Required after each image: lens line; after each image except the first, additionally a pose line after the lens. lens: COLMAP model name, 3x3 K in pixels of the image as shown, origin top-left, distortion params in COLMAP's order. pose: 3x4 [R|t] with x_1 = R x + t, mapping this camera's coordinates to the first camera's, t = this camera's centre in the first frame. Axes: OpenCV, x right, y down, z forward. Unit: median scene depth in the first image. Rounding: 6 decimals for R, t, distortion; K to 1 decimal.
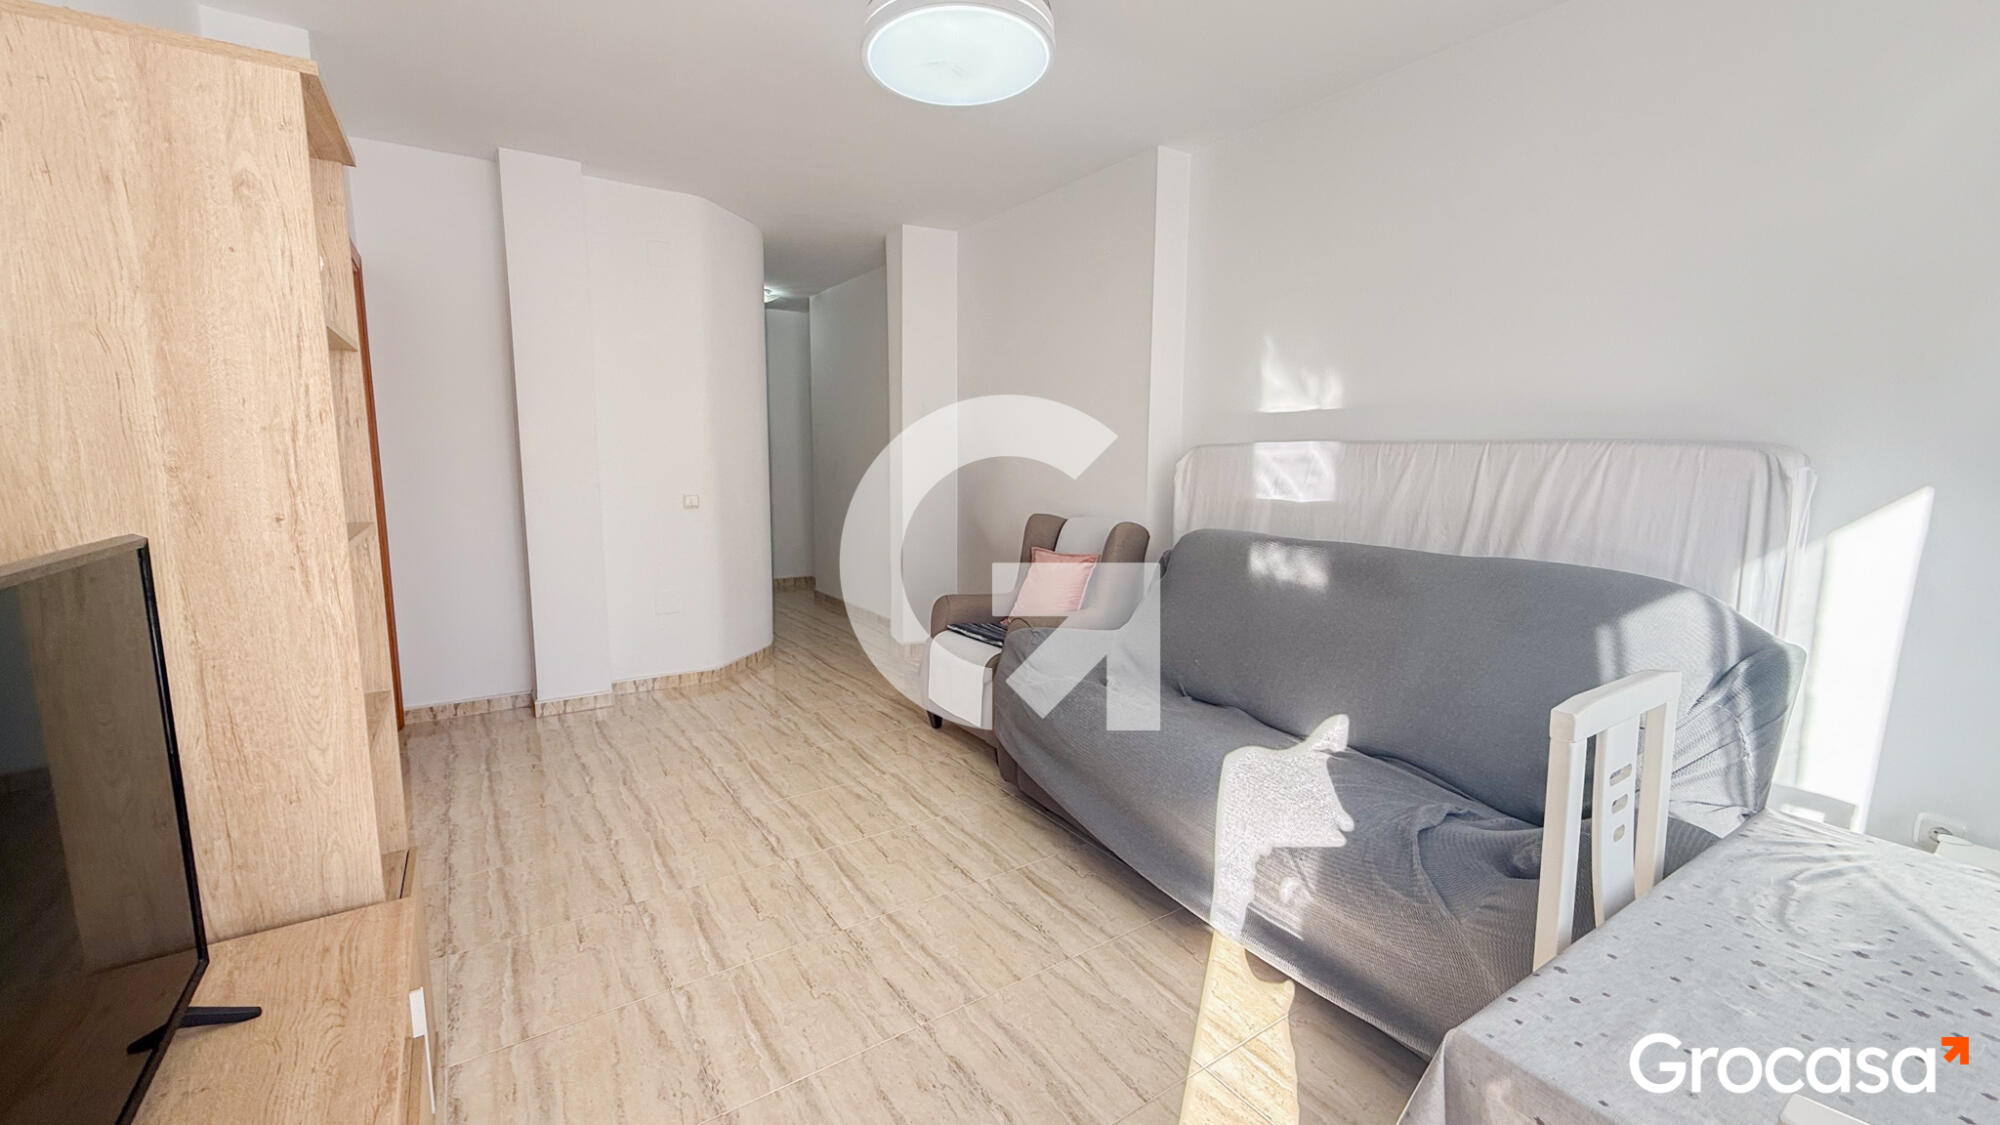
lens RADIAL K [[792.2, 0, 991.0], [0, 792.2, 562.5], [0, 0, 1]] dist [0.000756, -0.000403]
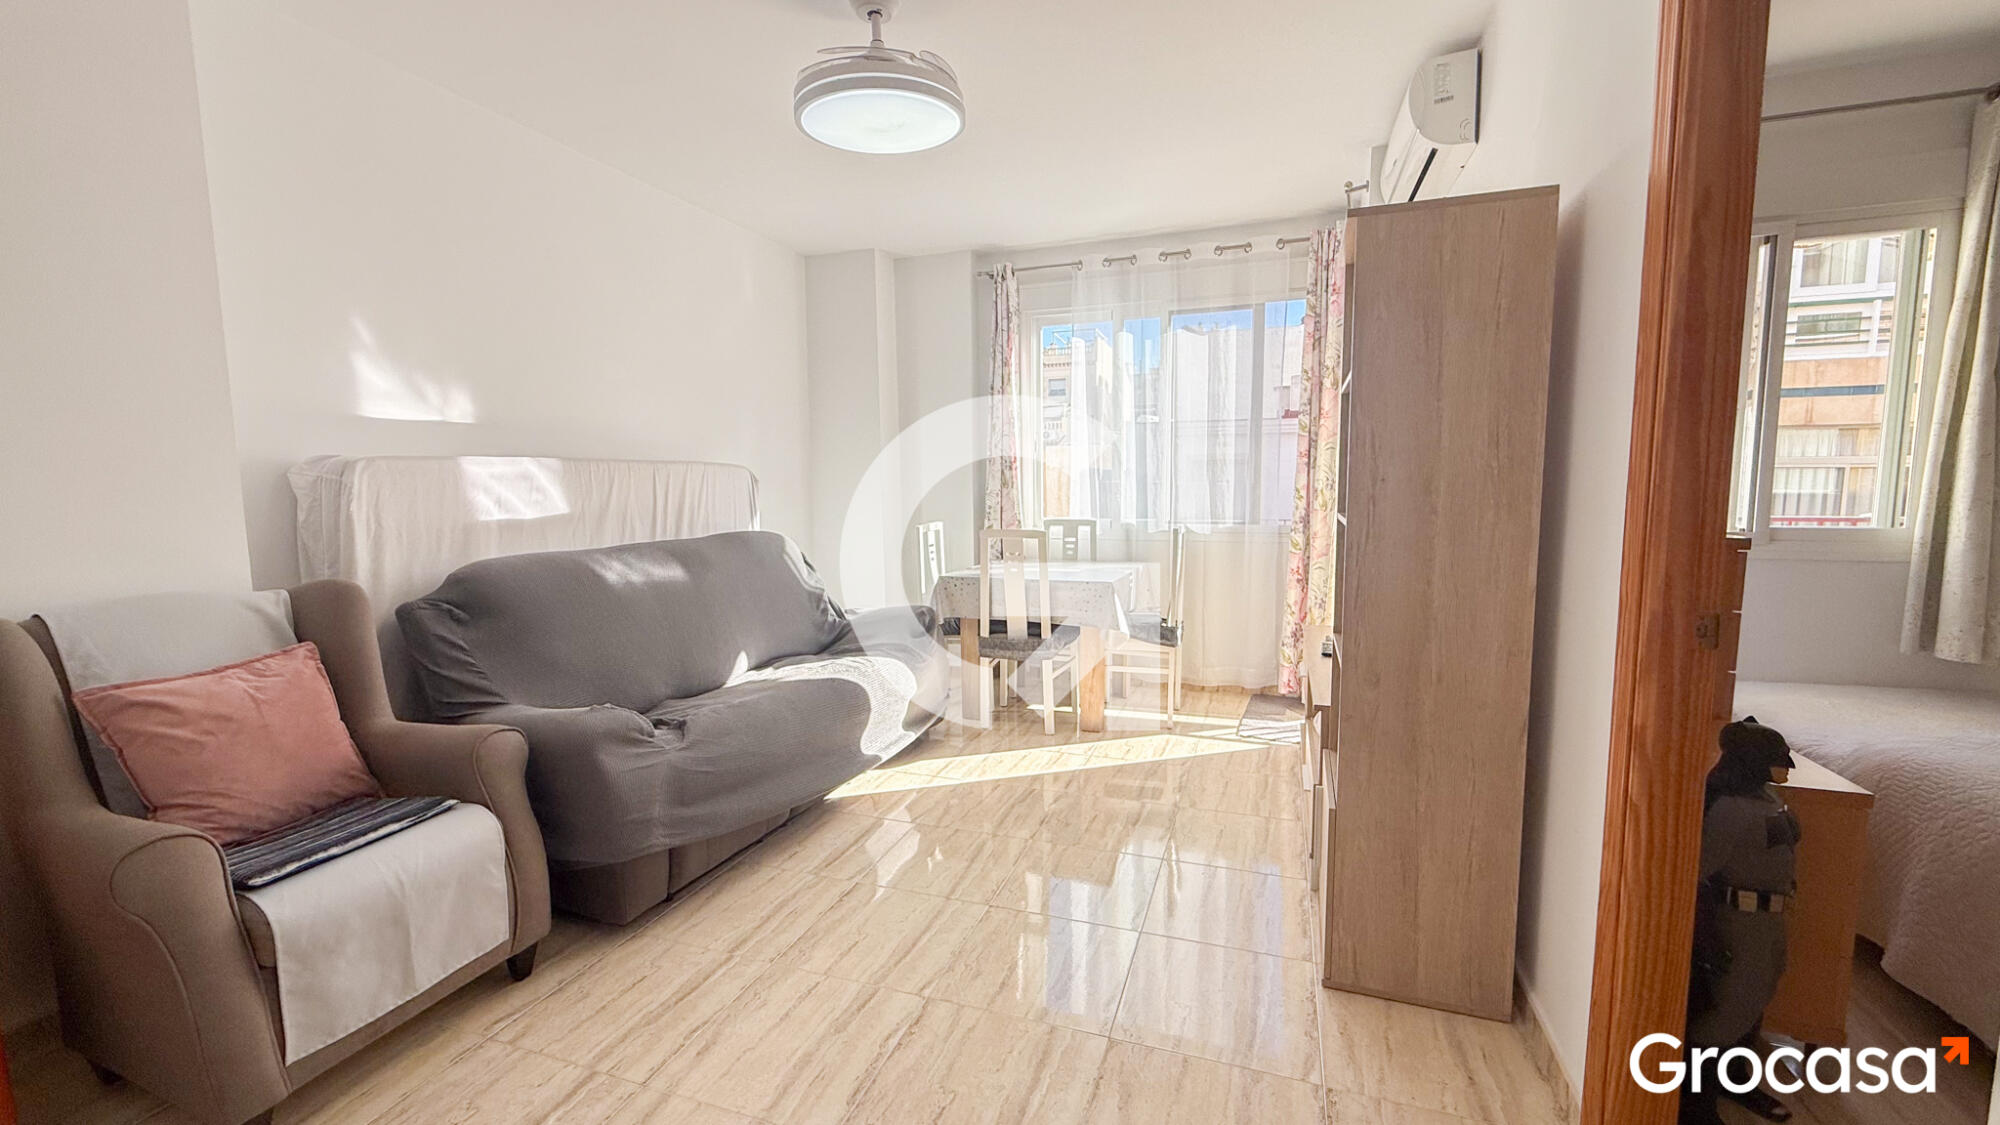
lens RADIAL K [[792.2, 0, 1003.1], [0, 792.2, 562.7], [0, 0, 1]] dist [0.000756, -0.000403]
pose [[-0.602064, -0.084731, 0.793939, -0.789226], [0.114526, 0.974907, 0.190892, -0.152062], [-0.790192, 0.205856, -0.577252, 1.174663]]
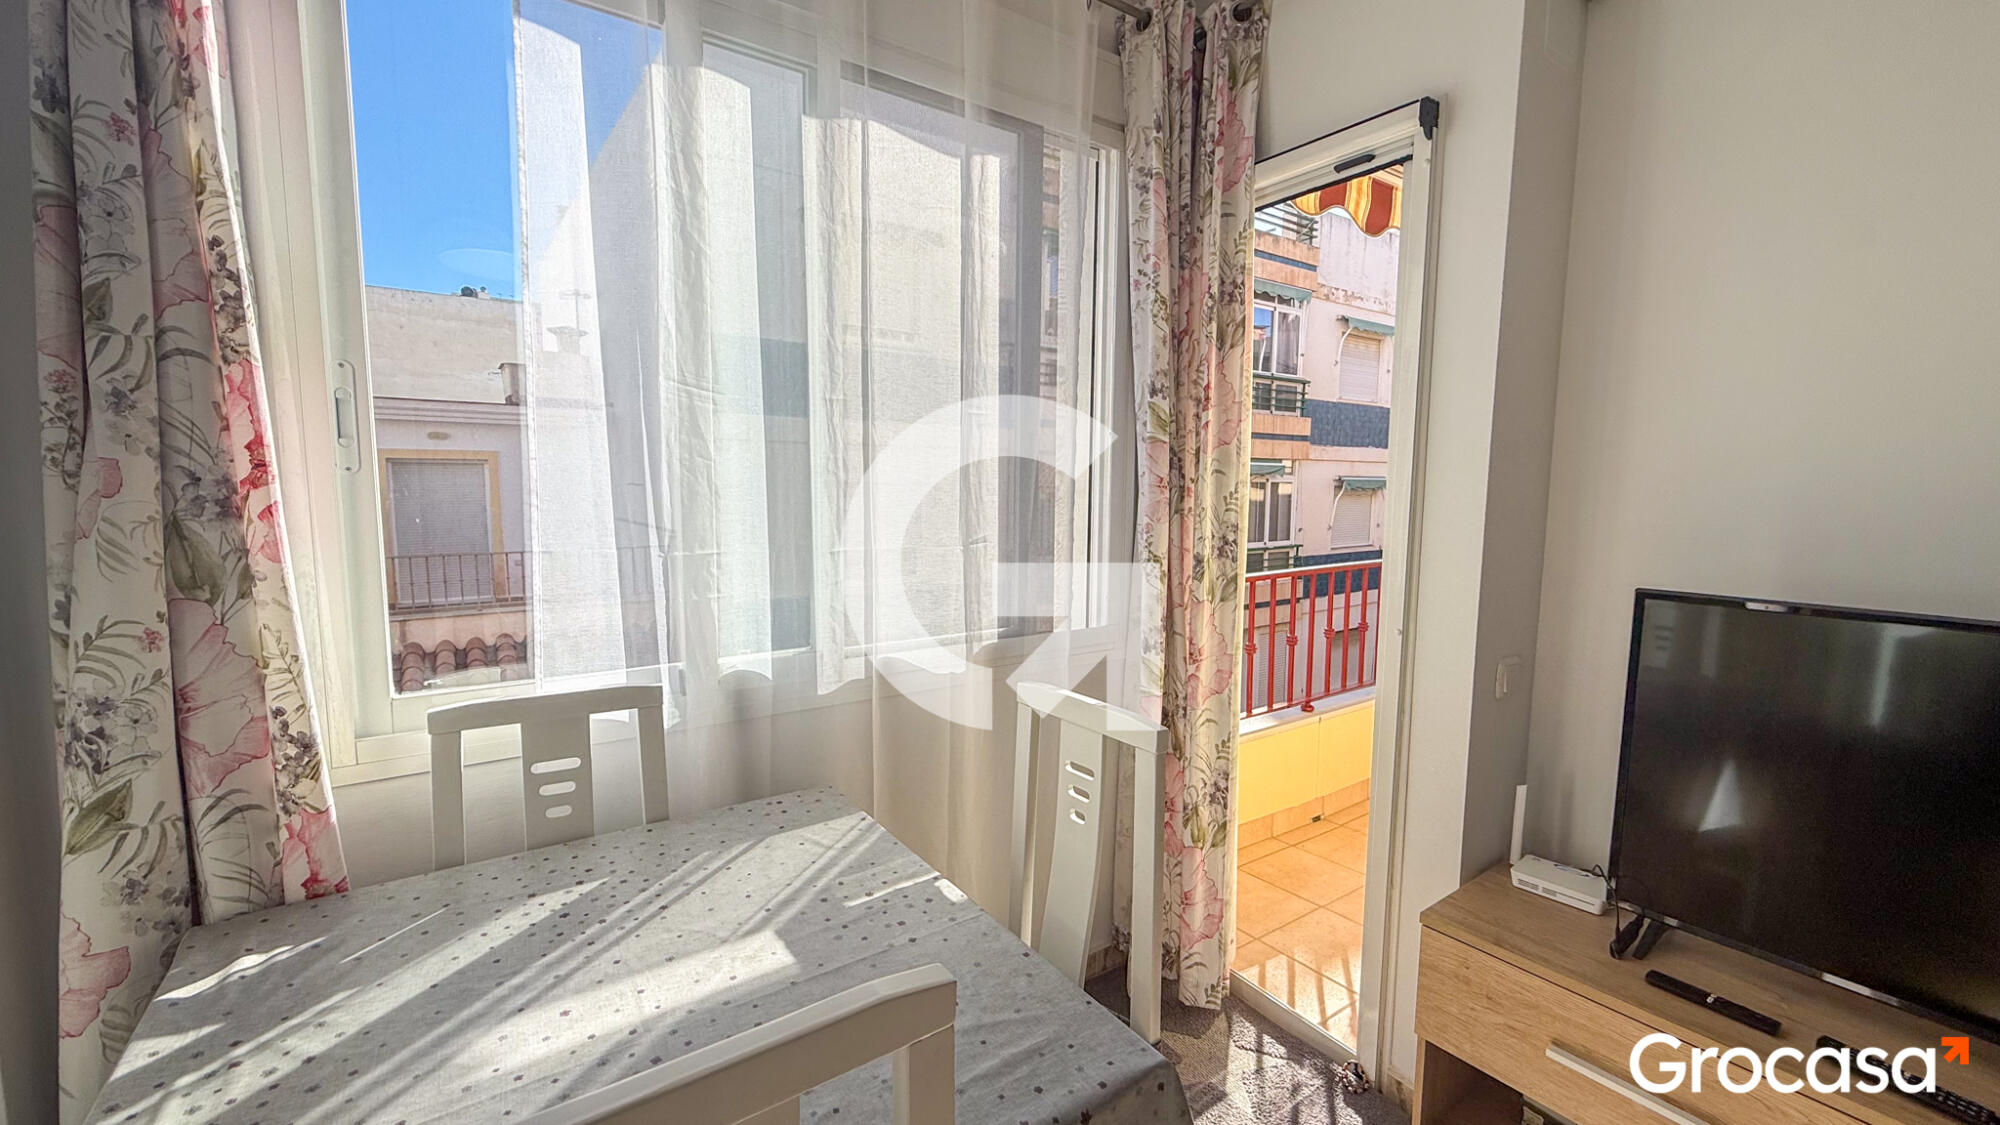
lens RADIAL K [[792.2, 0, 1002.9], [0, 792.2, 561.8], [0, 0, 1]] dist [0.000756, -0.000403]
pose [[-0.998985, -0.004600, -0.044806, 0.236308], [-0.014604, 0.974110, 0.225603, -0.087632], [0.042609, 0.226029, -0.973188, 0.508968]]
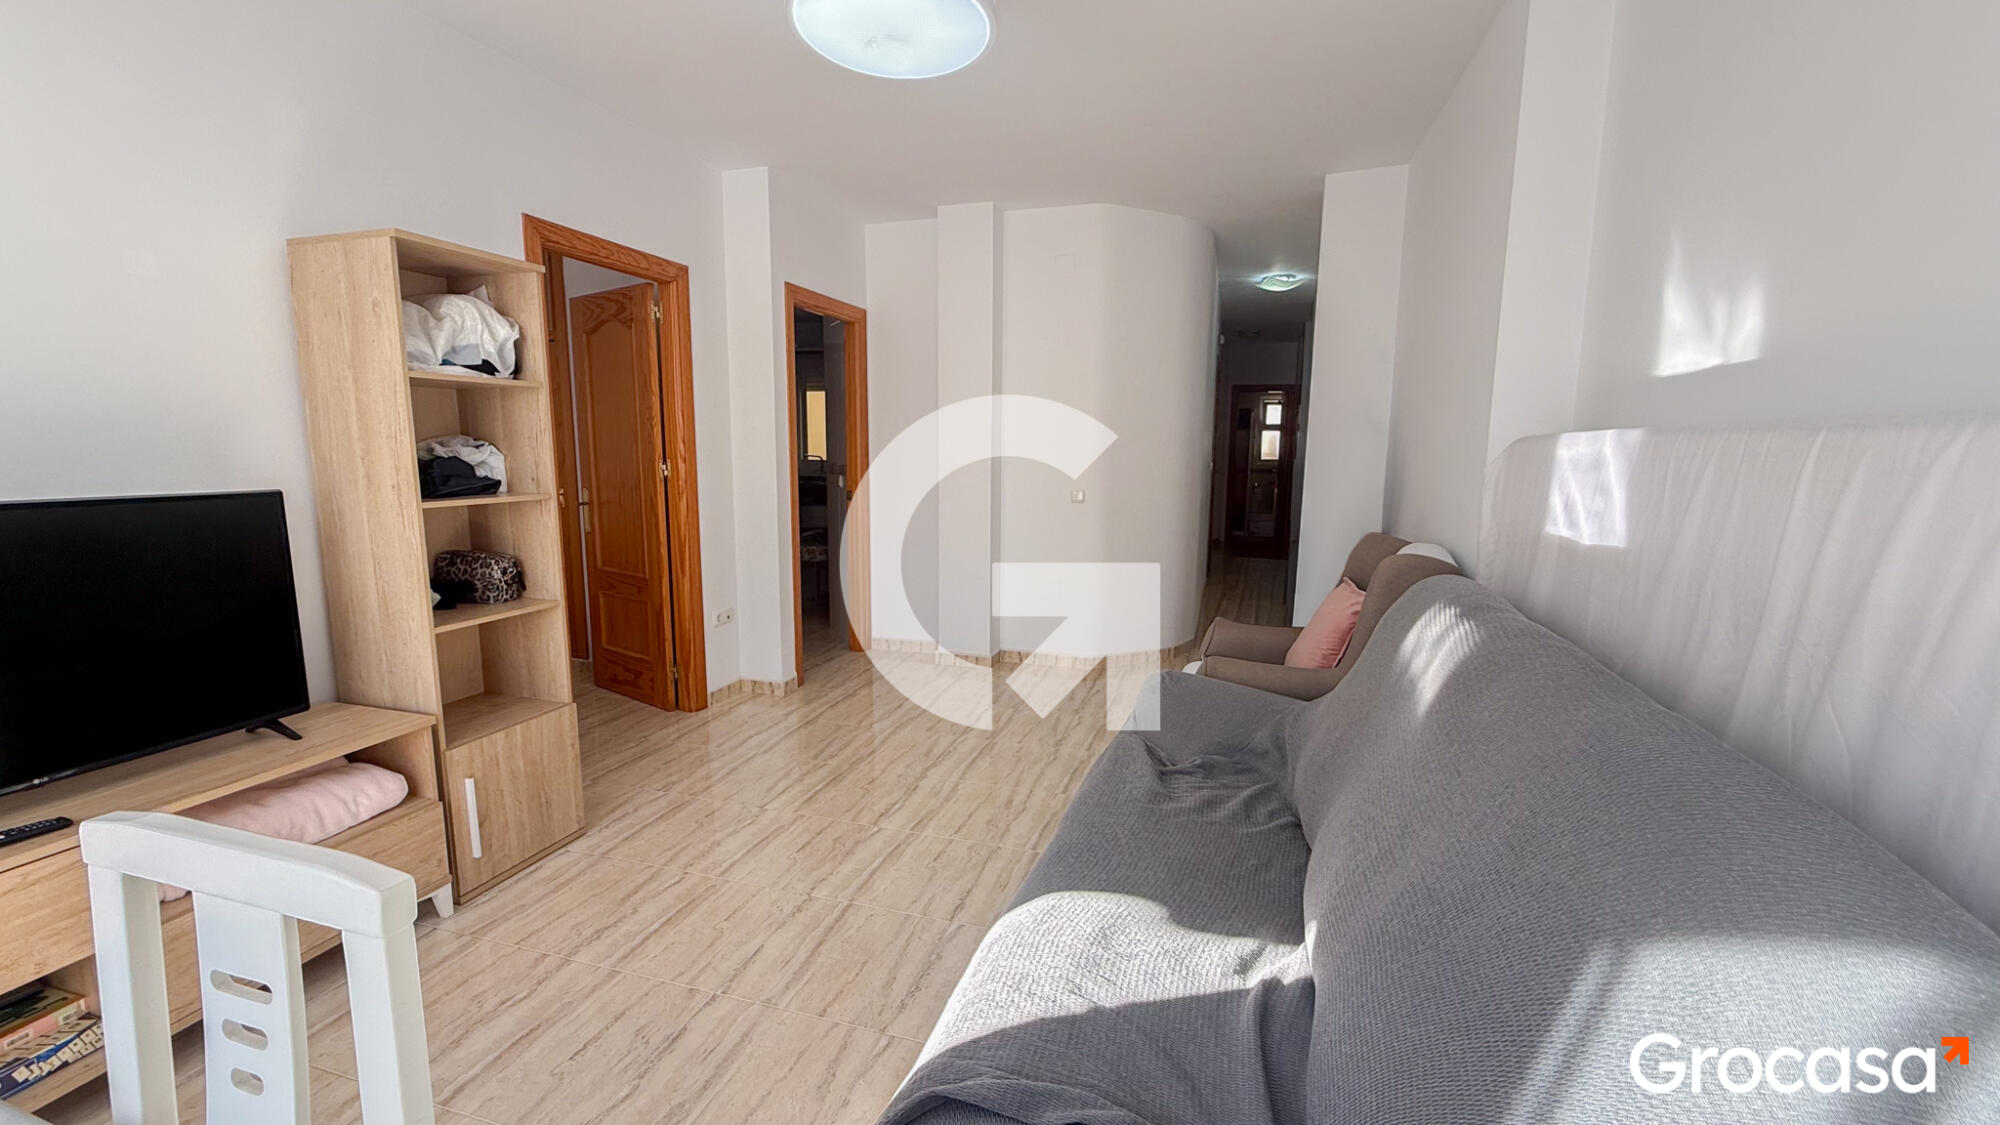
lens RADIAL K [[792.2, 0, 1000.0], [0, 792.2, 561.7], [0, 0, 1]] dist [0.000756, -0.000403]
pose [[0.635101, 0.109113, -0.764684, 0.580055], [-0.106755, 0.992871, 0.053009, -0.053557], [0.765017, 0.047968, 0.642222, 0.377997]]
